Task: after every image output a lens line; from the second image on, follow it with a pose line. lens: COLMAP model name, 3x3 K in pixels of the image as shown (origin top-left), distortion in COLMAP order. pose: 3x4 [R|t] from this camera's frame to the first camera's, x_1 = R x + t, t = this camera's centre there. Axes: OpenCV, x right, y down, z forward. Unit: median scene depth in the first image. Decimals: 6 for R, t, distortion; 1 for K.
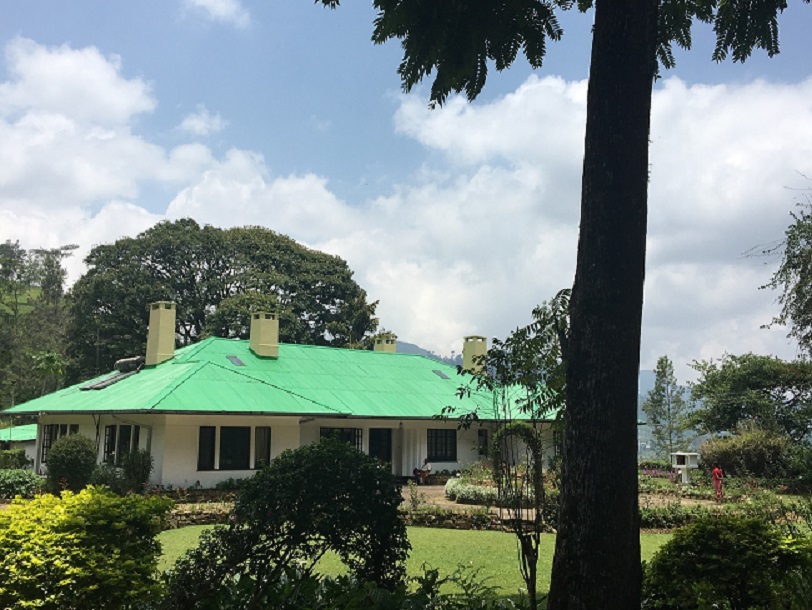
lens RADIAL K [[872.1, 0, 406.0], [0, 872.1, 305.0], [0, 0, 1]] dist [-0.153708, 1.638351]
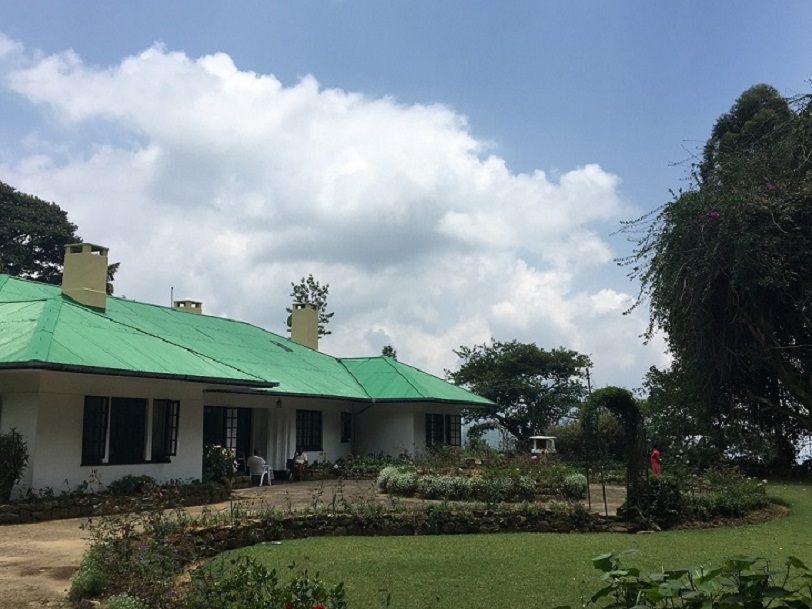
lens RADIAL K [[872.1, 0, 406.0], [0, 872.1, 304.5], [0, 0, 1]] dist [-0.153708, 1.638351]
pose [[0.907374, 0.056554, 0.416502, -0.282635], [-0.056788, 0.998316, -0.011839, 0.063705], [-0.416470, -0.012910, 0.909058, 0.300005]]
